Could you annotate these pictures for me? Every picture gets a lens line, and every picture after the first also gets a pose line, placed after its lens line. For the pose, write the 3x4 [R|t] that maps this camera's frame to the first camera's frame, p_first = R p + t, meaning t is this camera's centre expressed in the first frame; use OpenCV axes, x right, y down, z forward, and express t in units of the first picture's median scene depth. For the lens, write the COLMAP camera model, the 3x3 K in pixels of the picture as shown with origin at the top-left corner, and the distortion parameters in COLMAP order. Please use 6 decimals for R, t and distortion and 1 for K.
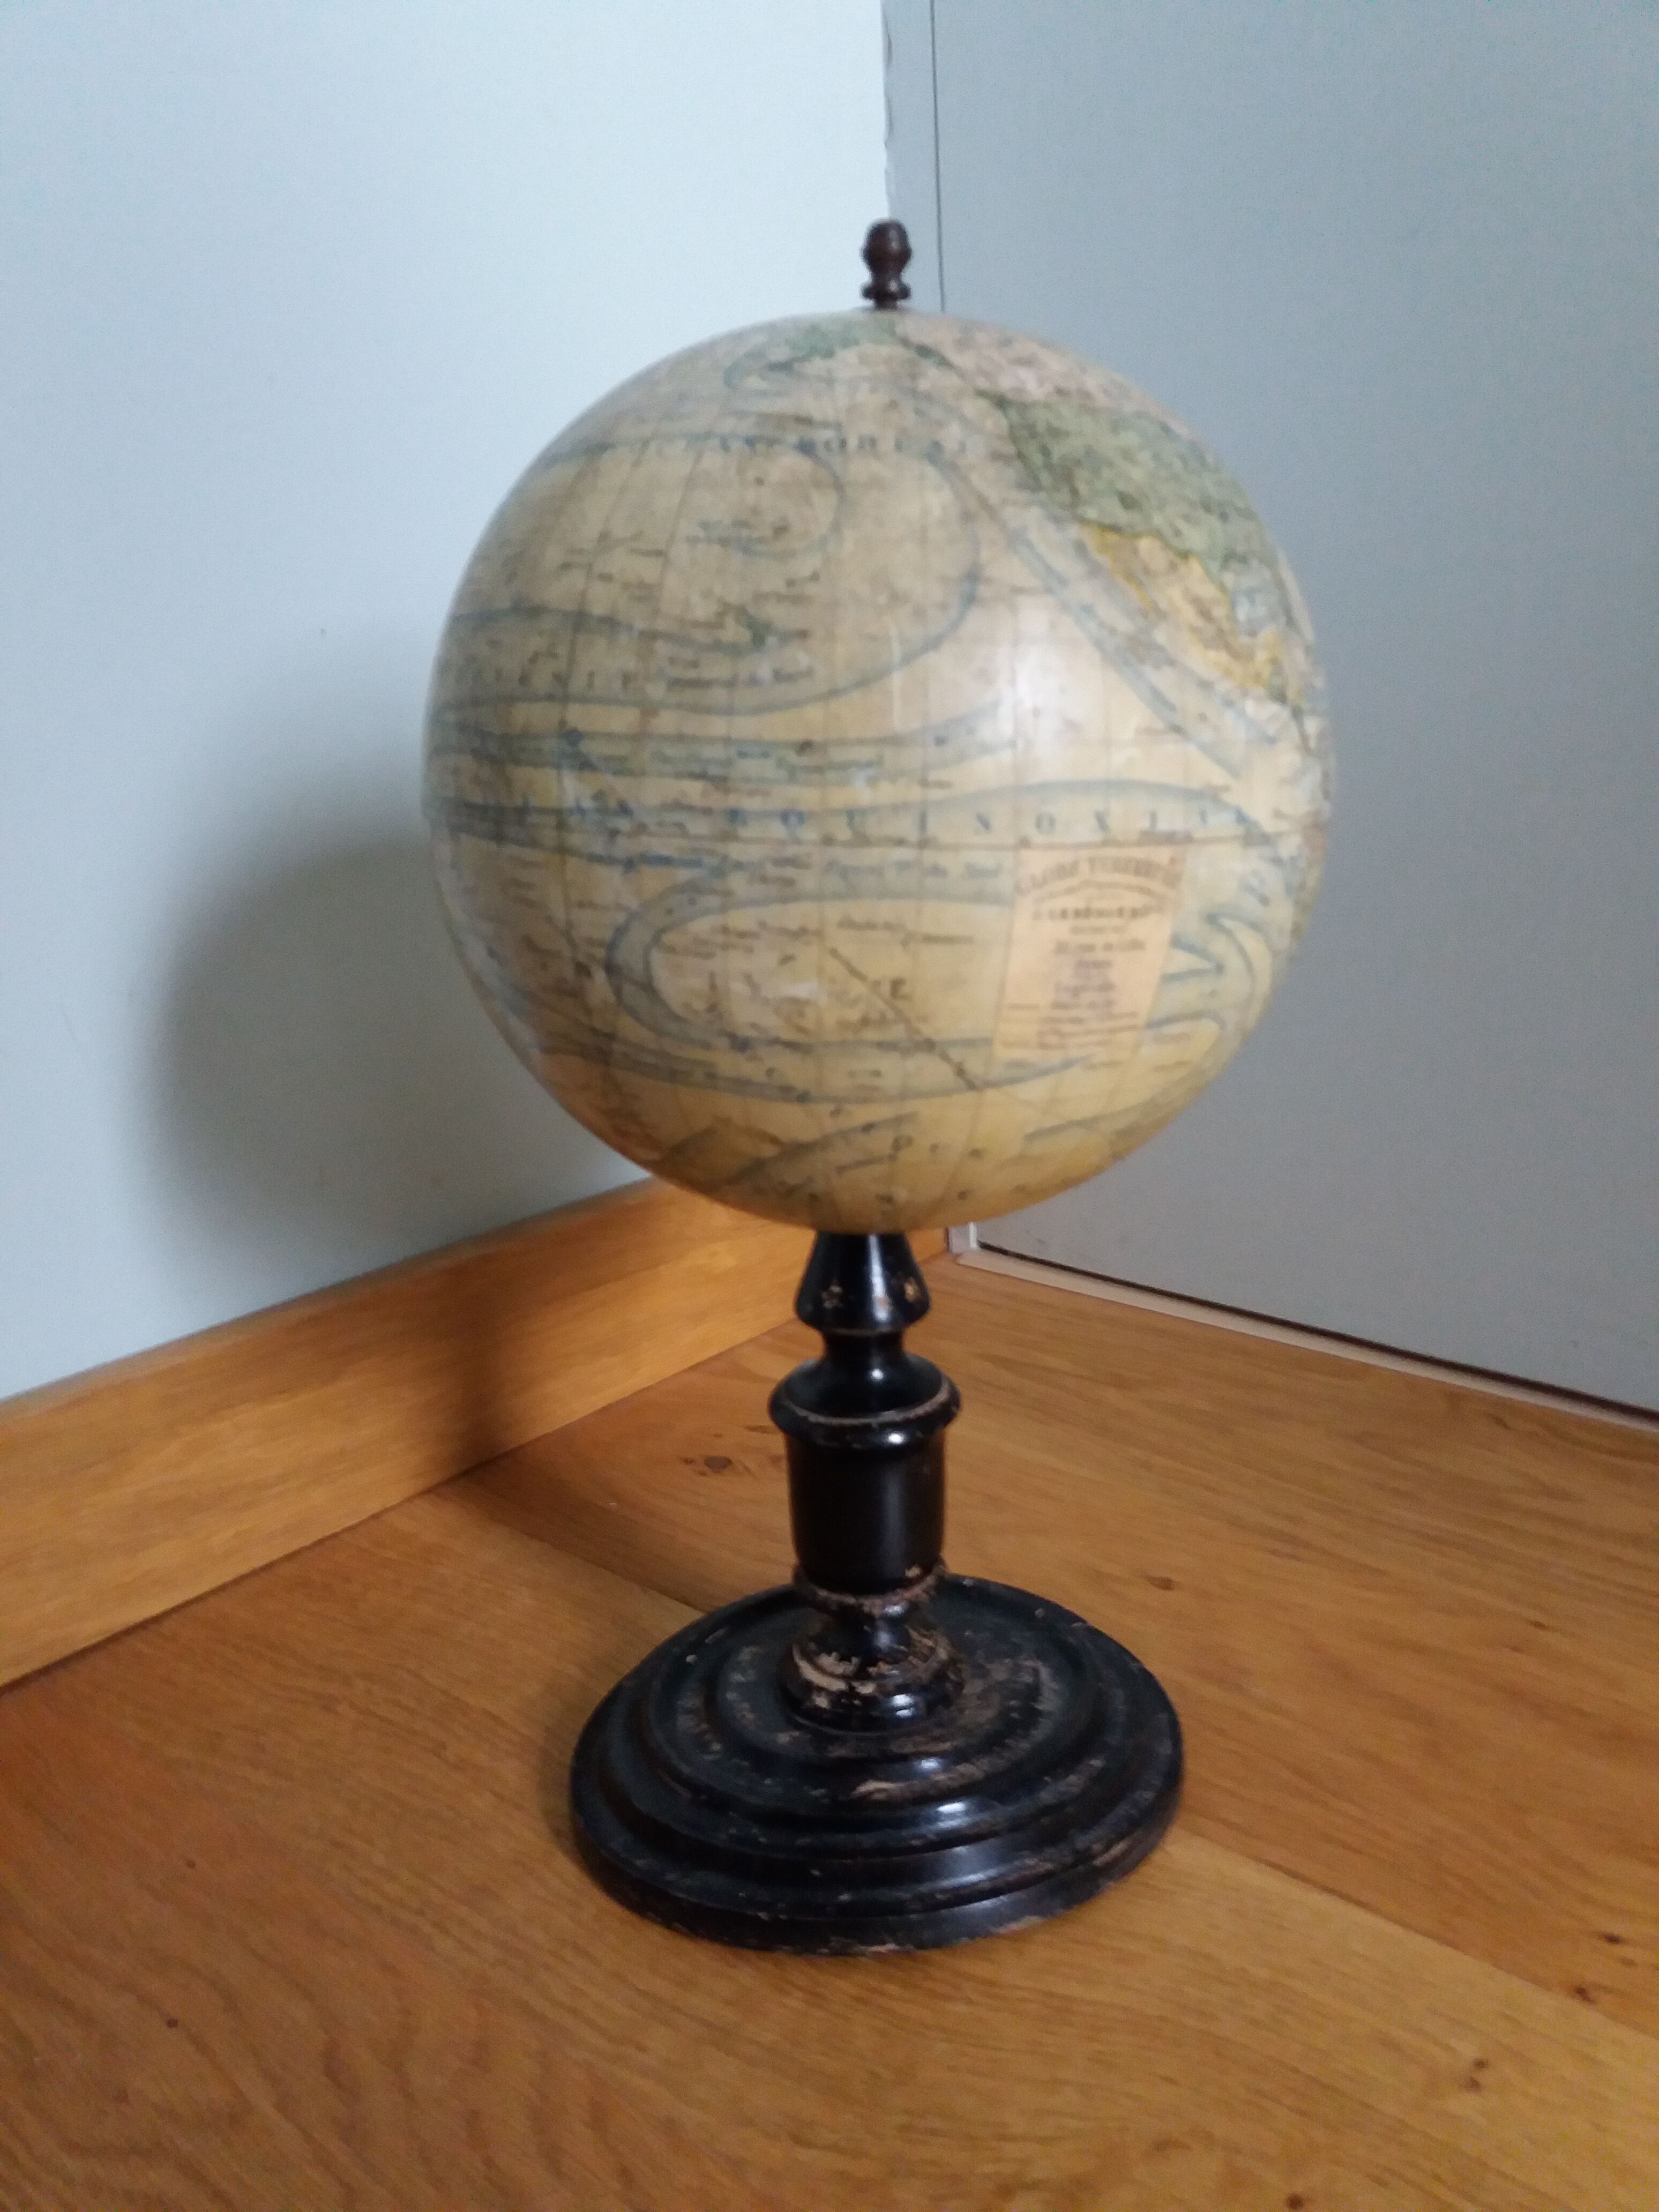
lens RADIAL K [[1768.1, 0, 829.5], [0, 1768.1, 1106.0], [0, 0, 1]] dist [0.048198, -0.001765]
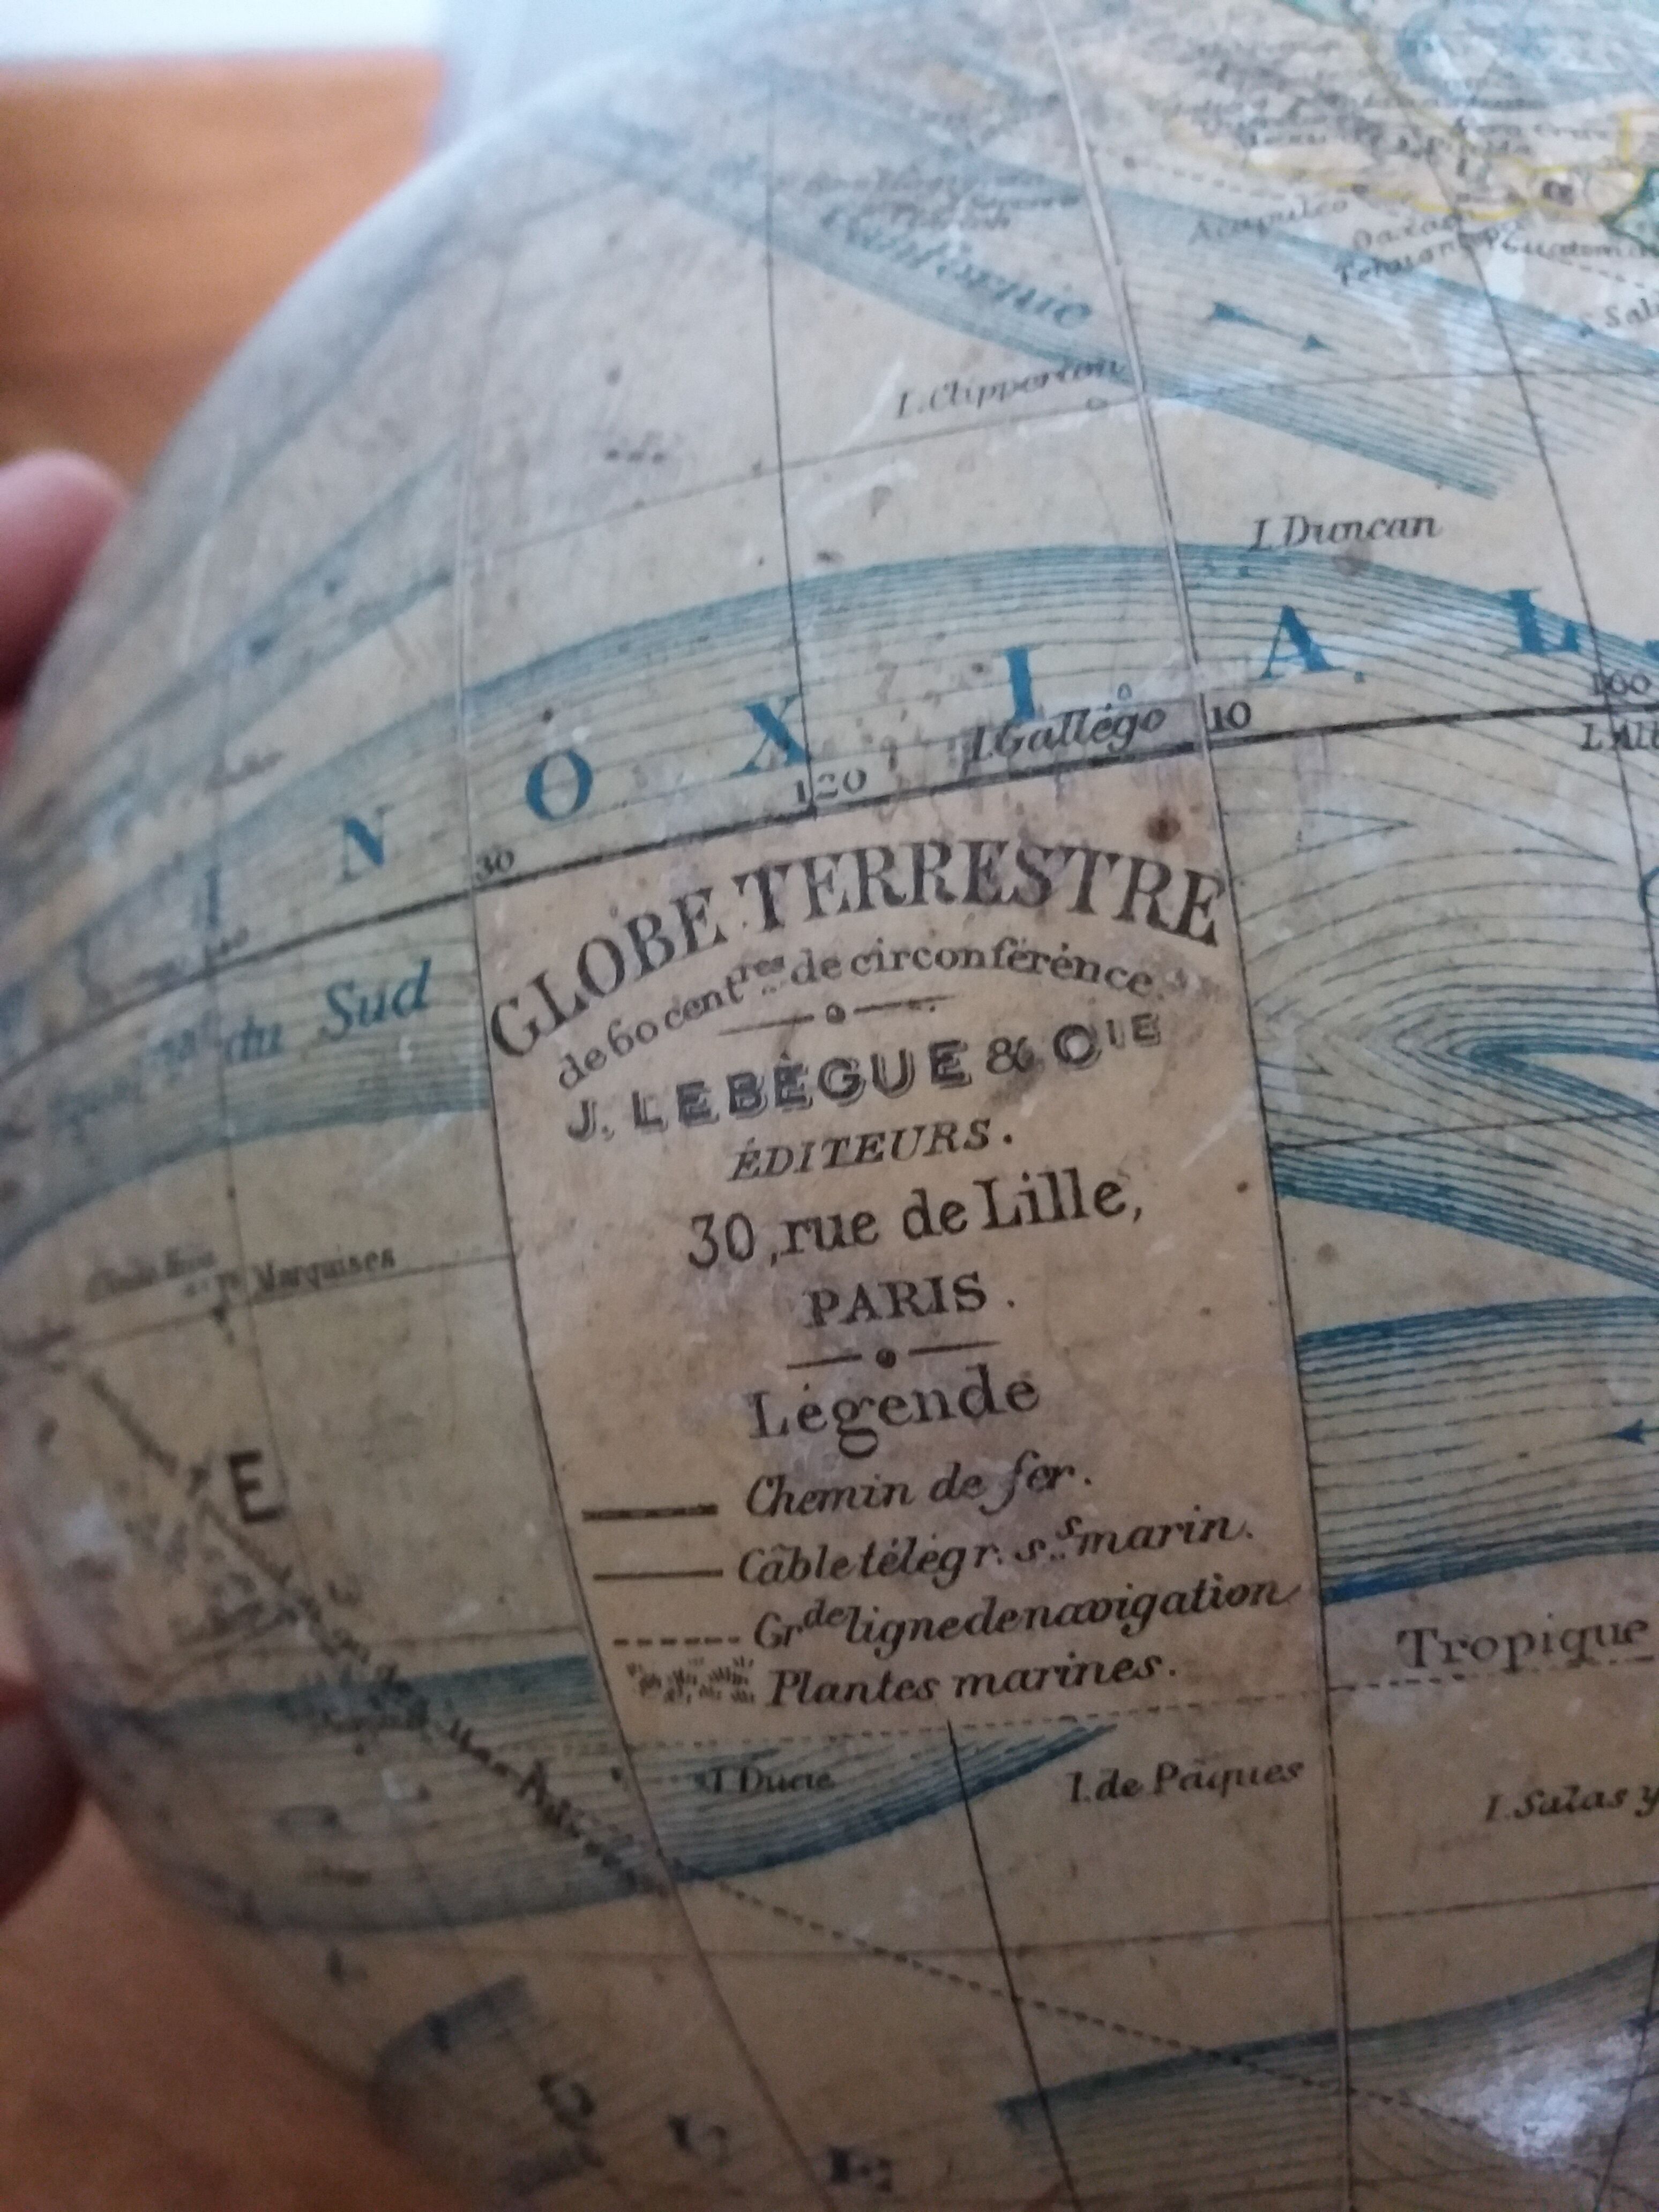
lens RADIAL K [[1768.1, 0, 829.5], [0, 1768.1, 1106.0], [0, 0, 1]] dist [0.048198, -0.001765]
pose [[0.788329, -0.237671, -0.567494, 0.330272], [-0.035947, 0.903006, -0.428122, -0.002211], [0.614203, 0.357901, 0.703322, 0.955256]]
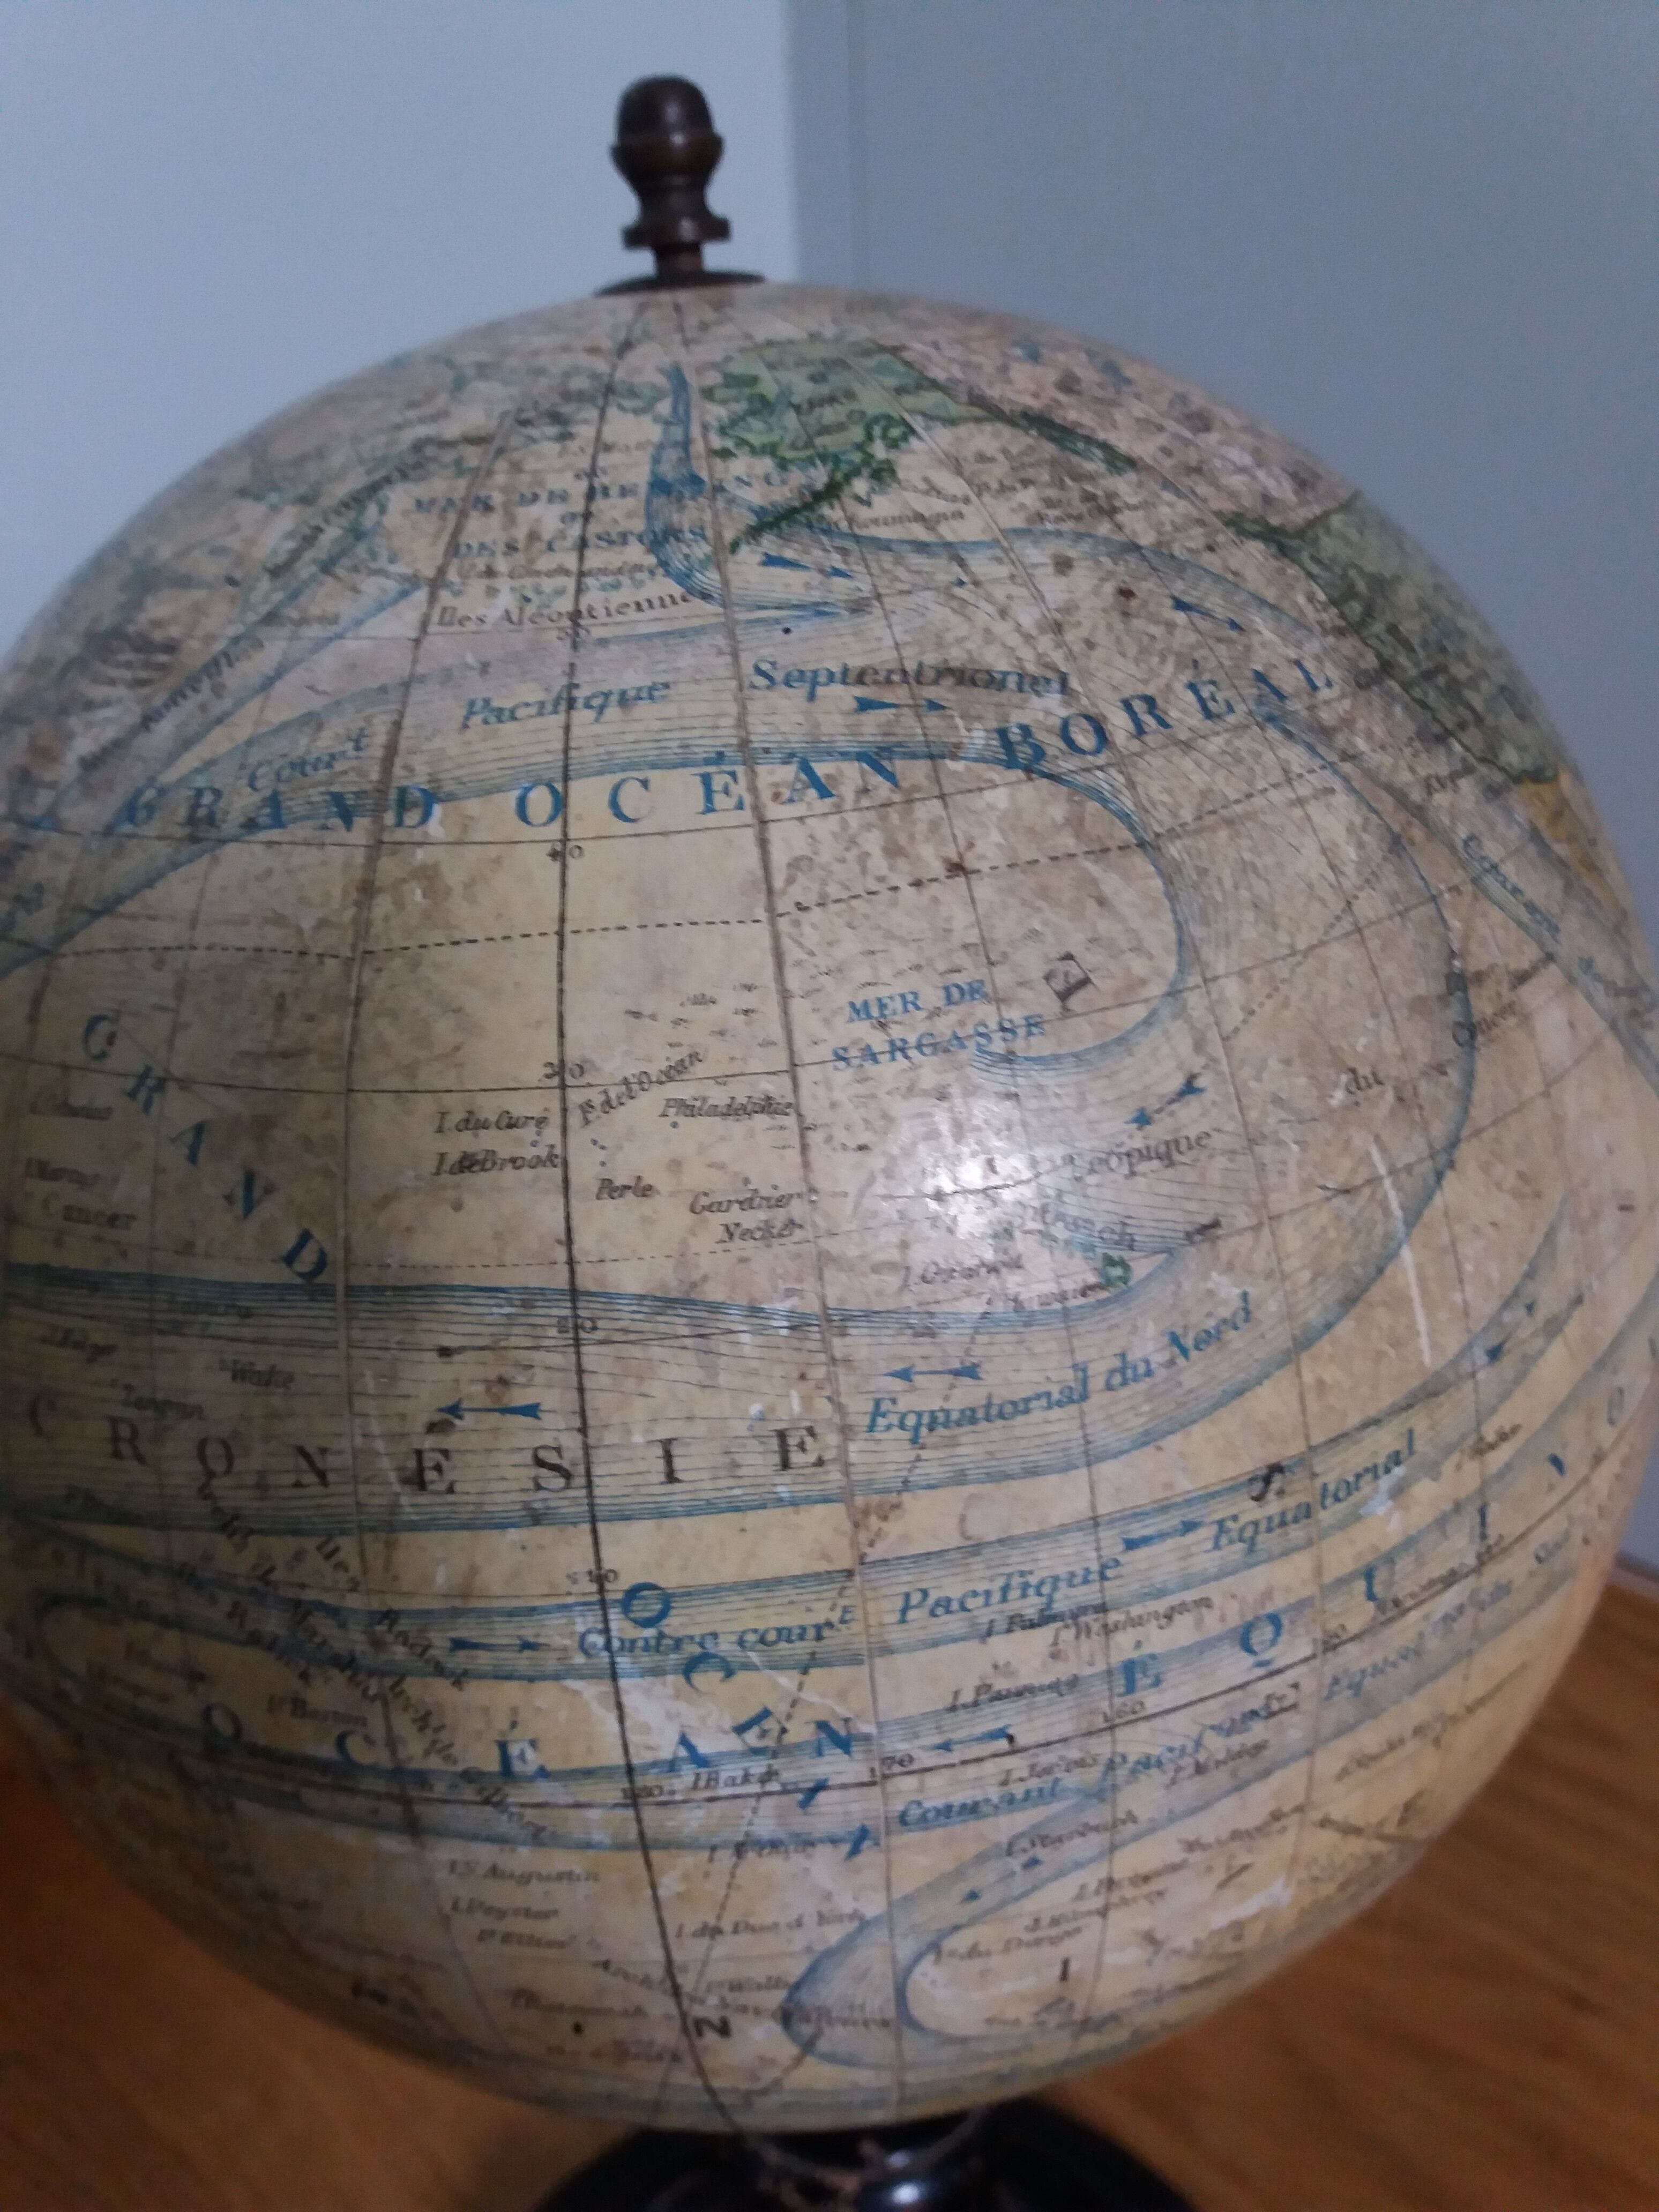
lens RADIAL K [[1768.1, 0, 829.5], [0, 1768.1, 1106.0], [0, 0, 1]] dist [0.048198, -0.001765]
pose [[0.839508, -0.299742, 0.453189, -0.291404], [0.248937, 0.953564, 0.169549, -0.421900], [-0.482966, -0.029523, 0.875141, 0.753404]]
